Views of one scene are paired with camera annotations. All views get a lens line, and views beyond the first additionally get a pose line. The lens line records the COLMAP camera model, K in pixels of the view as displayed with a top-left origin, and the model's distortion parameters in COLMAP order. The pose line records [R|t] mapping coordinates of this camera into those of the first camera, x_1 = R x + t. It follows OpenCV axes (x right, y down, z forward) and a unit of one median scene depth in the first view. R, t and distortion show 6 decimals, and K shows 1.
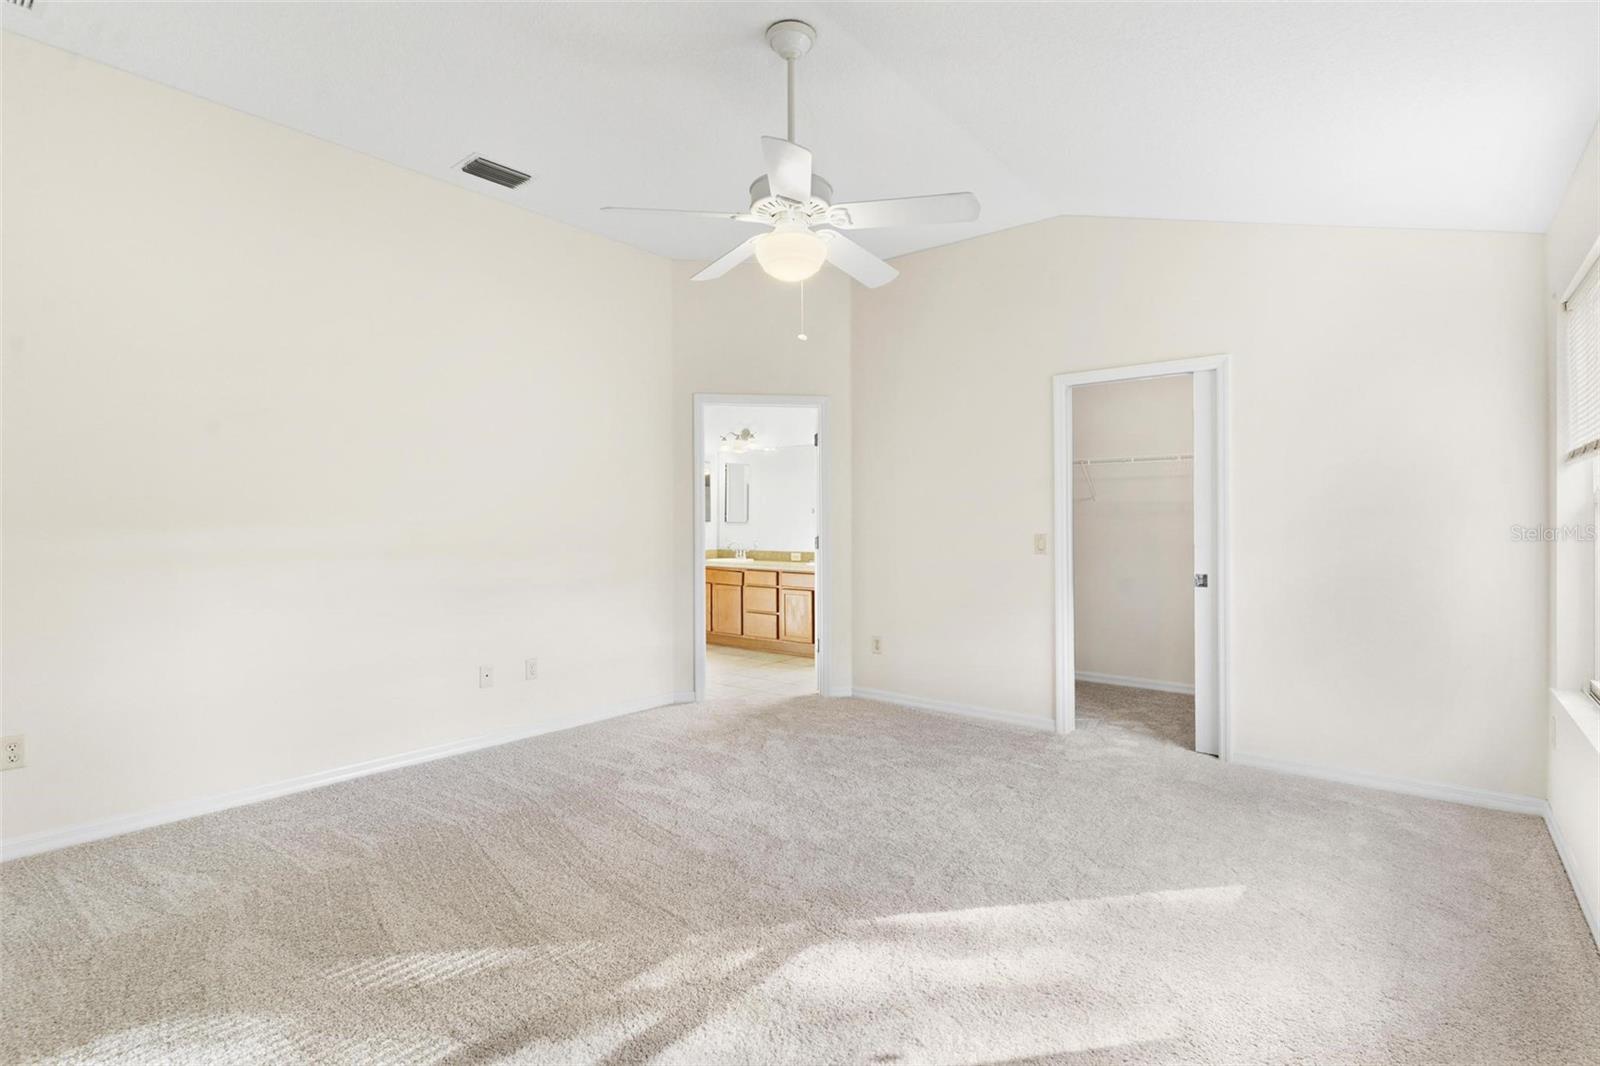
lens RADIAL K [[771.2, 0, 800.2], [0, 771.2, 512.8], [0, 0, 1]] dist [-0.000854, 0.000366]
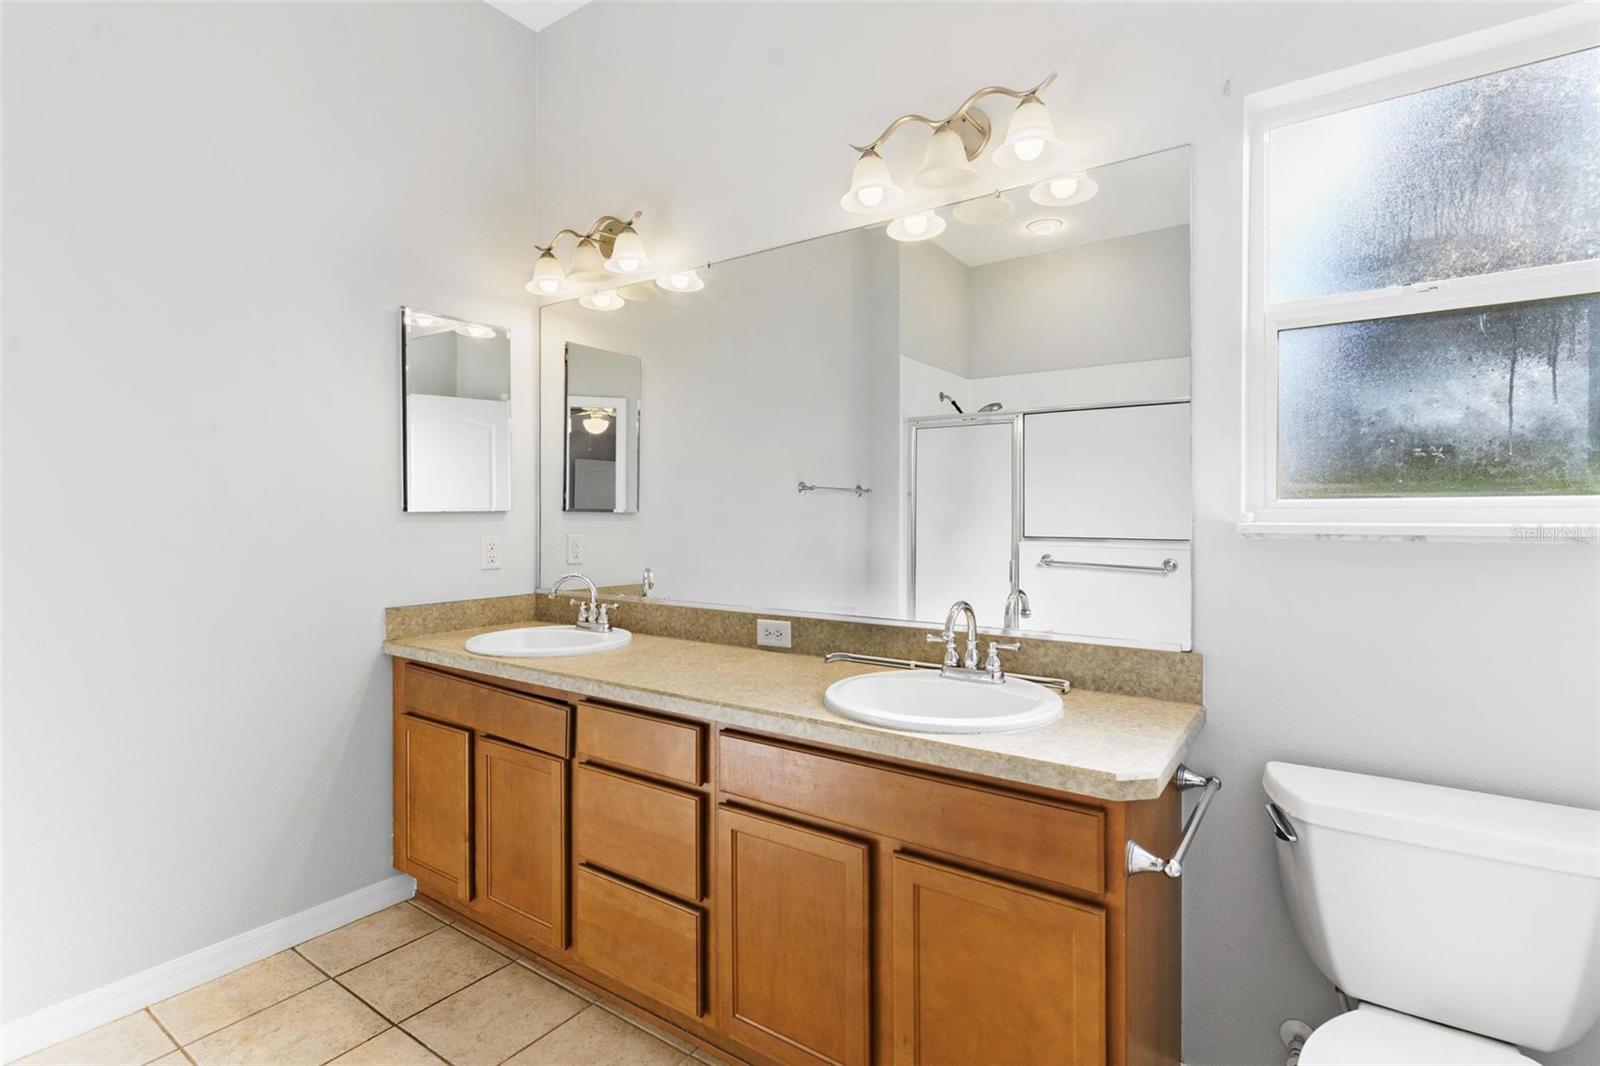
lens RADIAL K [[771.2, 0, 800.2], [0, 771.2, 512.8], [0, 0, 1]] dist [-0.000854, 0.000366]
pose [[0.998069, 0.001331, 0.062094, -0.014279], [-0.001948, 0.999949, 0.009891, 0.009979], [-0.062078, -0.009993, 0.998021, 0.742111]]
